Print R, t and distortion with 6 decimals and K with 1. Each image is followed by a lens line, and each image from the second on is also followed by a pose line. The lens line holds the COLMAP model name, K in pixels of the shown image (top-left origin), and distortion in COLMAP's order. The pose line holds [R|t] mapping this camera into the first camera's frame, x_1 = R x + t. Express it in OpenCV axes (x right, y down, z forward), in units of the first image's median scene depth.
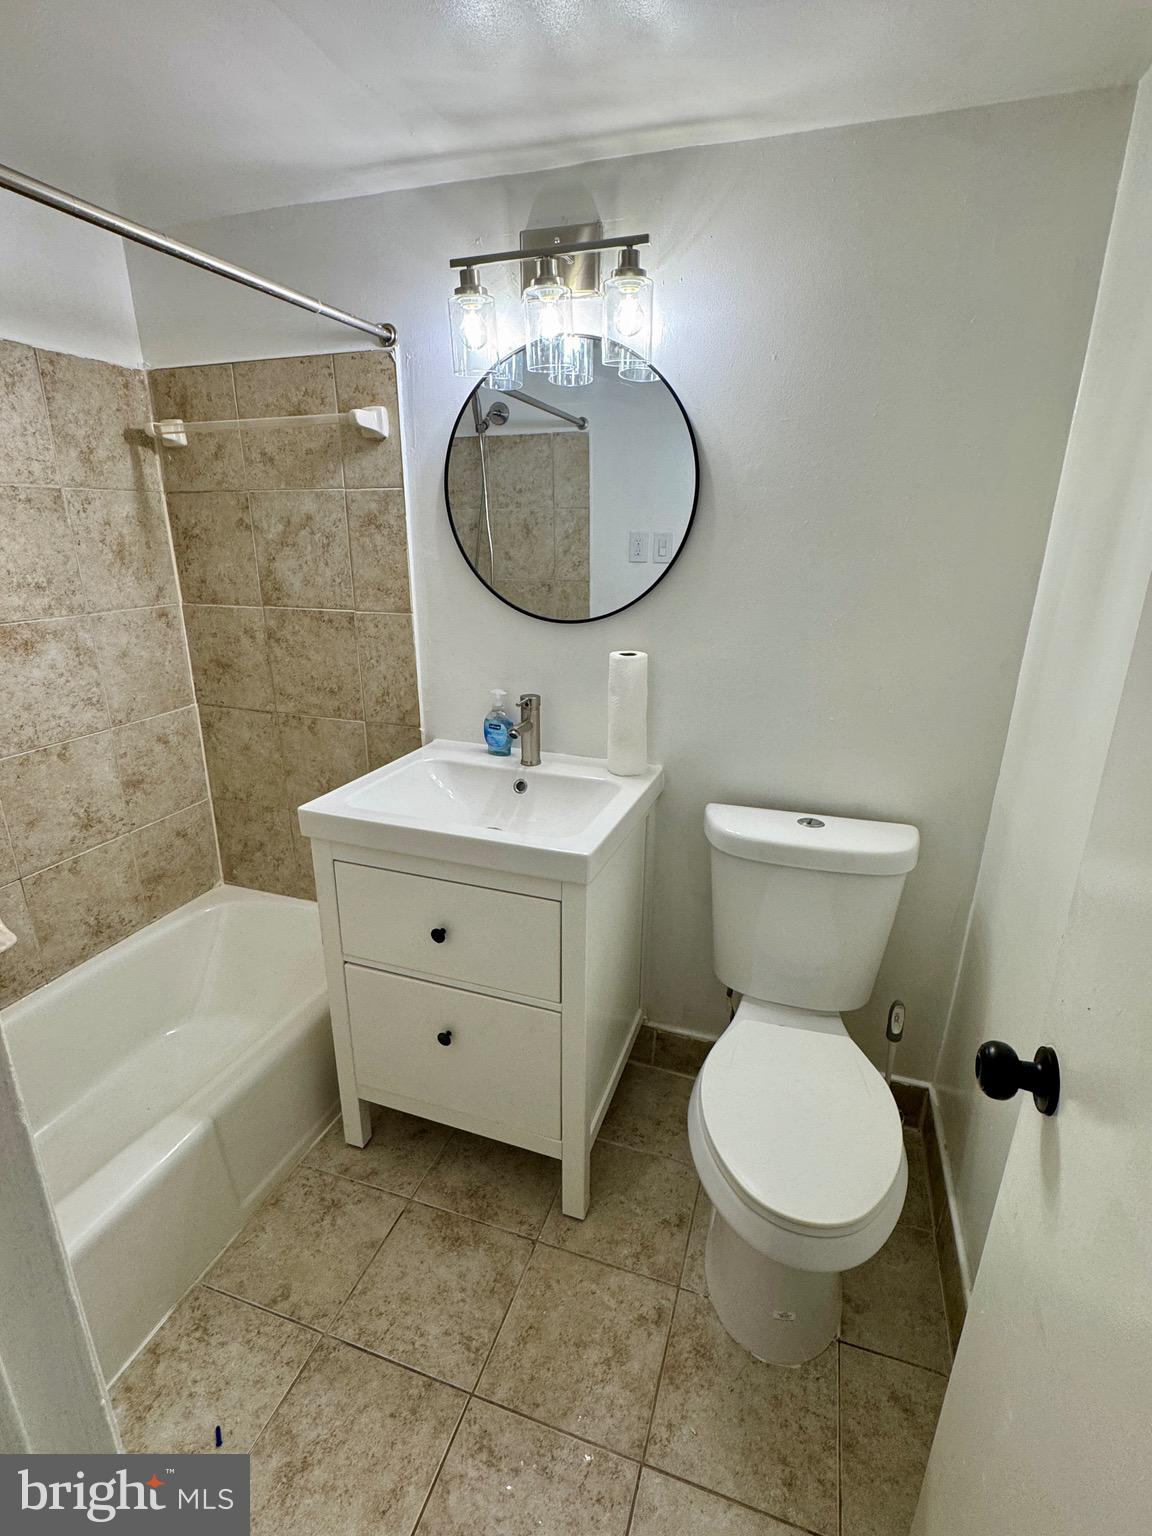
lens RADIAL K [[722.5, 0, 578.2], [0, 722.5, 769.9], [0, 0, 1]] dist [0.001690, 0.000244]
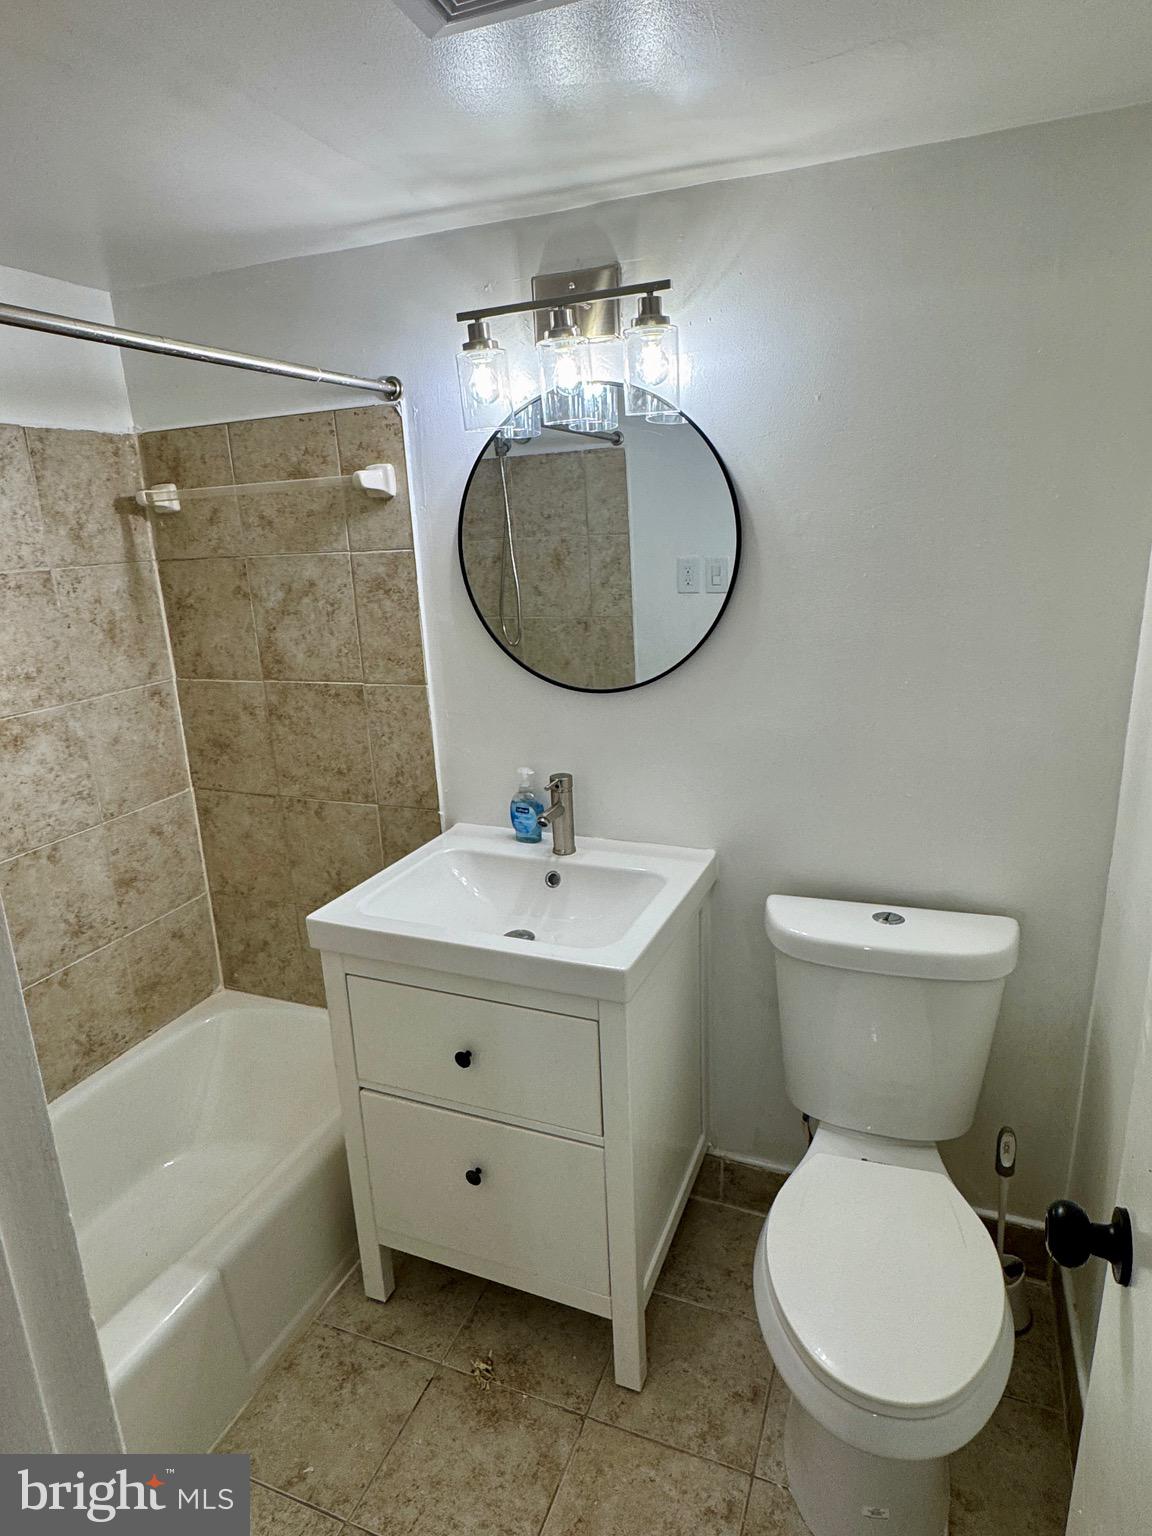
lens RADIAL K [[892.8, 0, 576.6], [0, 892.8, 766.9], [0, 0, 1]] dist [0.005275, -0.002253]
pose [[0.996977, -0.035385, -0.069165, 0.029349], [0.032102, 0.998331, -0.048013, -0.062155], [0.070748, 0.045648, 0.996449, -0.086739]]
